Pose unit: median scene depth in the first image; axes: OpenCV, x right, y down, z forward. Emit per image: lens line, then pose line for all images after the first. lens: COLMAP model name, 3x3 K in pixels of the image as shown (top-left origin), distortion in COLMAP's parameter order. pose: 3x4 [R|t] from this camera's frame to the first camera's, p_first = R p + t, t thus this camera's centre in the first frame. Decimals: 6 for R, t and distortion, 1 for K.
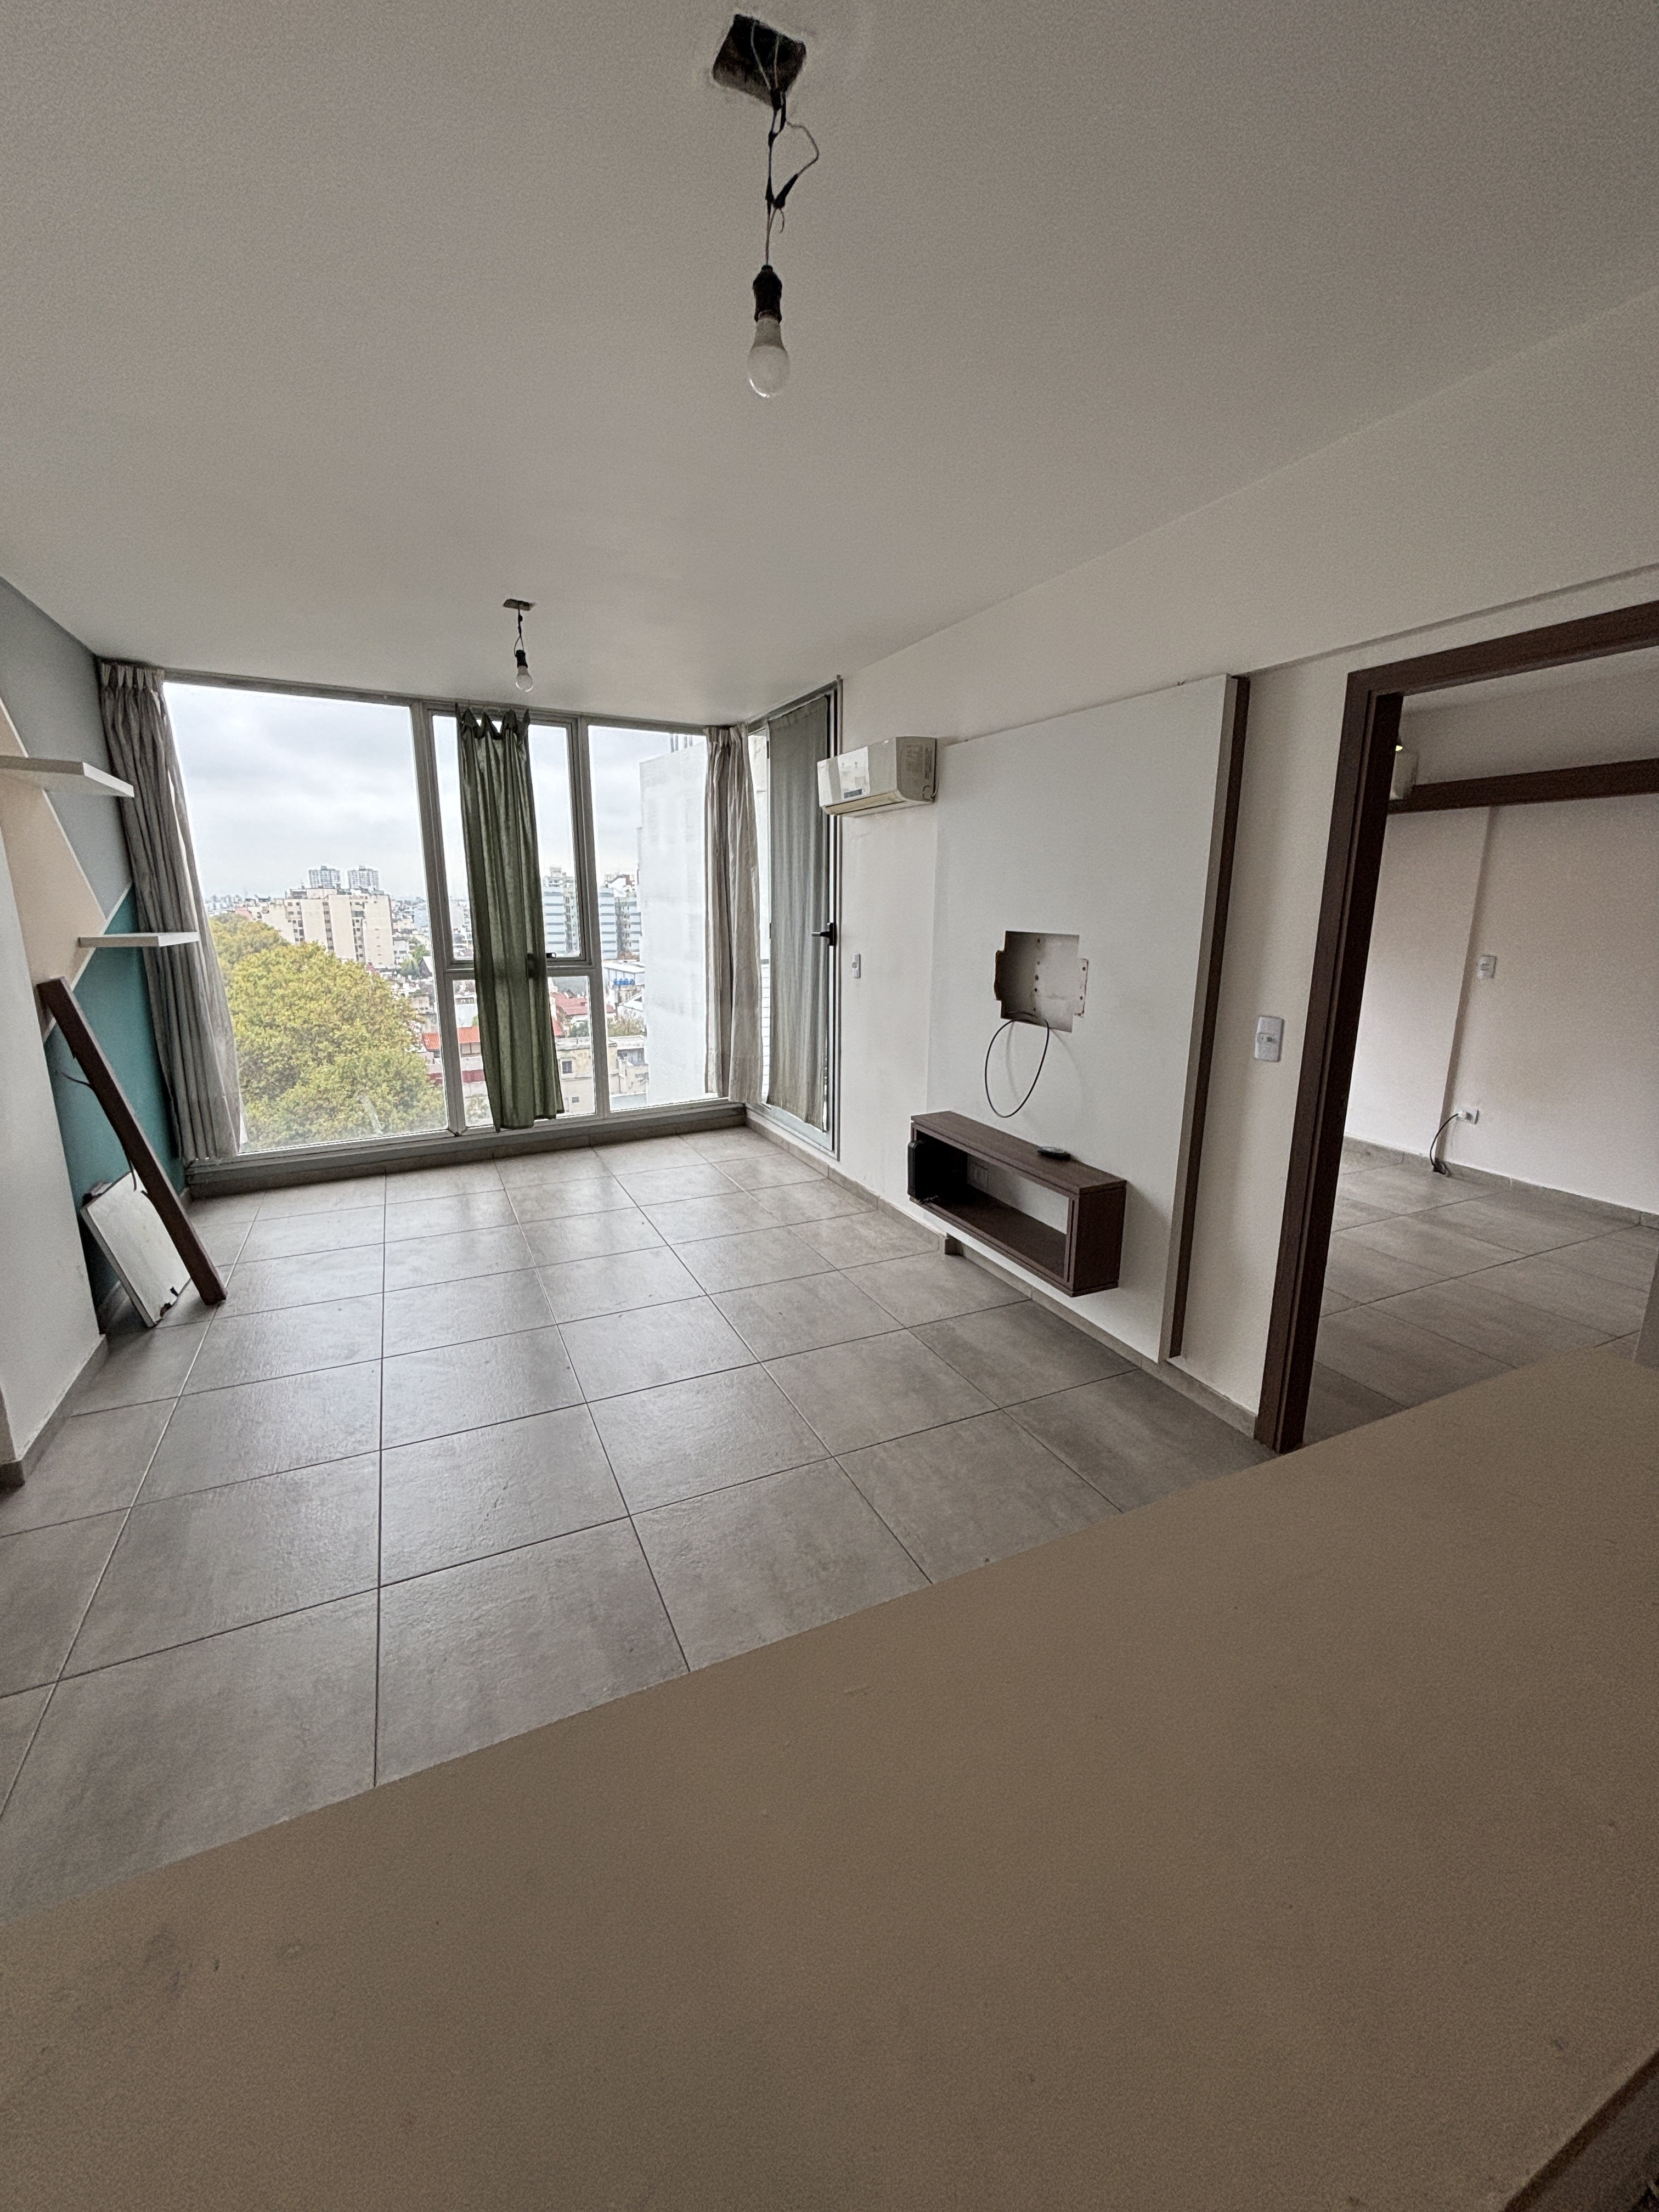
lens RADIAL K [[894.9, 0, 829.5], [0, 894.9, 1106.0], [0, 0, 1]] dist [0.011241, -0.005729]
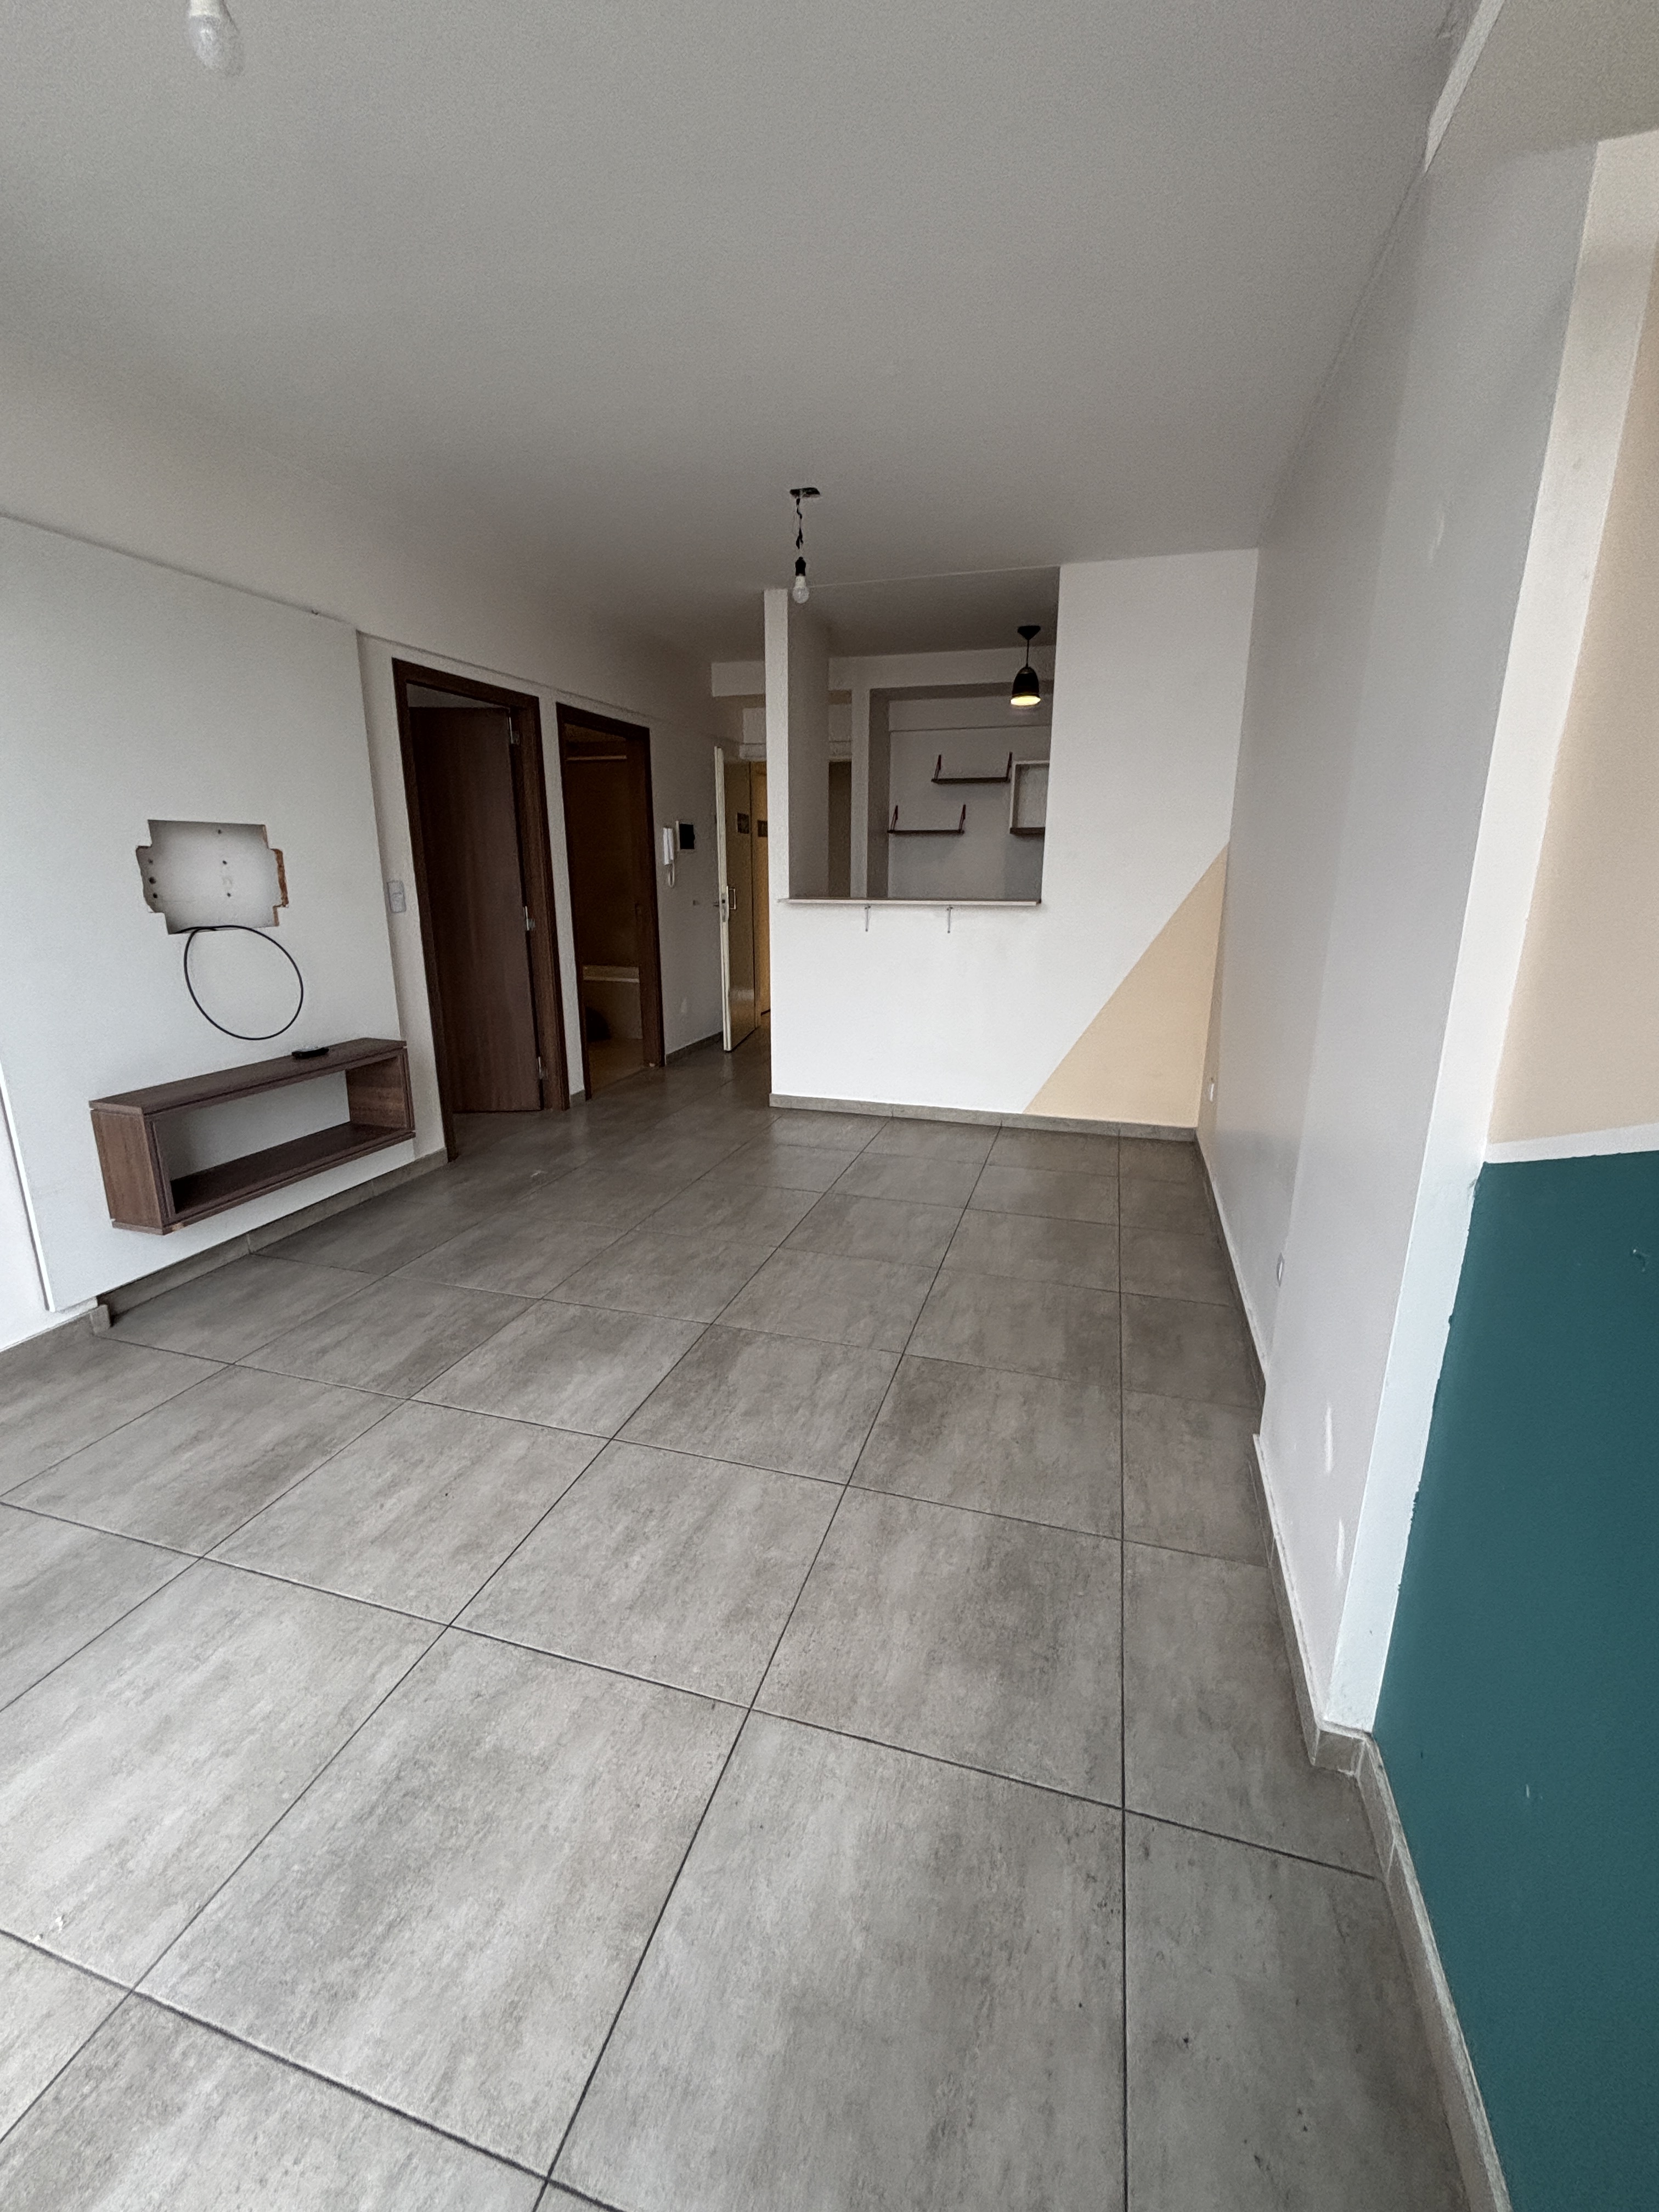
lens RADIAL K [[894.0, 0, 829.5], [0, 894.0, 1106.0], [0, 0, 1]] dist [0.025700, -0.023488]
pose [[-0.756063, -0.171755, 0.631561, -0.690024], [0.144746, 0.897181, 0.417271, -0.186747], [-0.638292, 0.406899, -0.653464, 1.088045]]
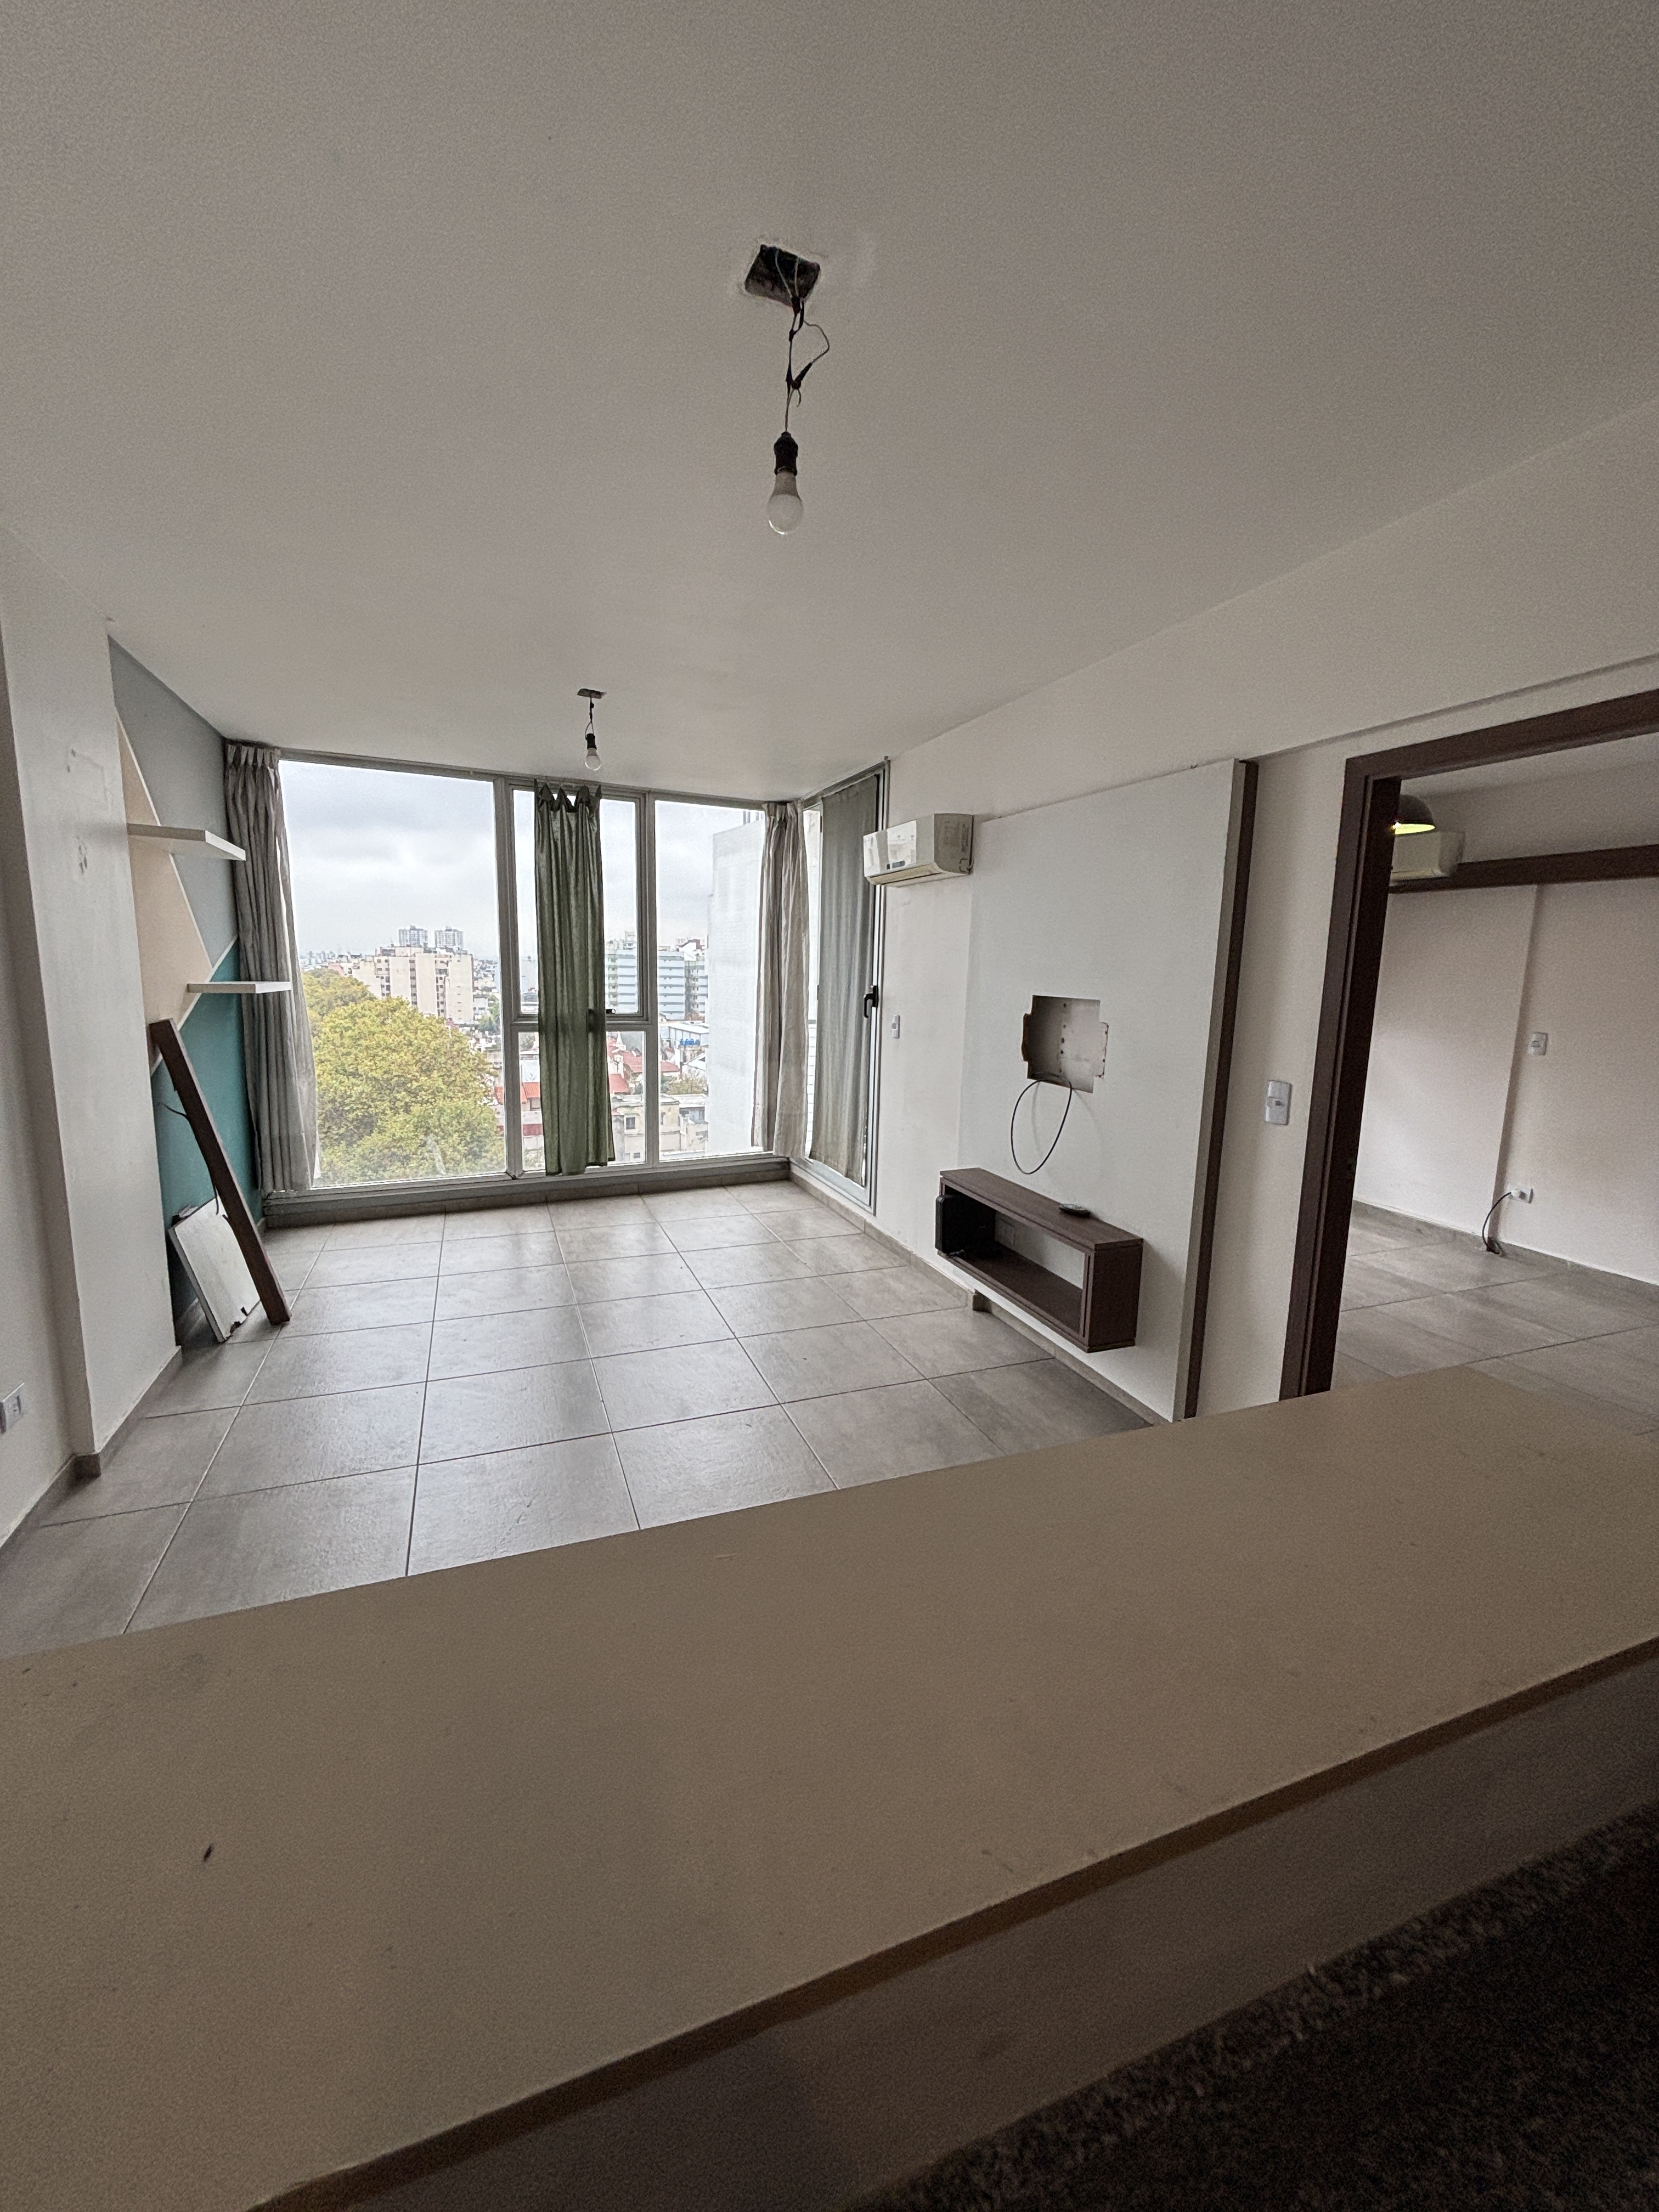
lens RADIAL K [[894.0, 0, 829.5], [0, 894.0, 1106.0], [0, 0, 1]] dist [0.025700, -0.023488]
pose [[0.997269, 0.029818, -0.067563, 0.030638], [-0.034571, 0.996925, -0.070317, 0.012751], [0.065259, 0.072461, 0.995234, -0.038701]]
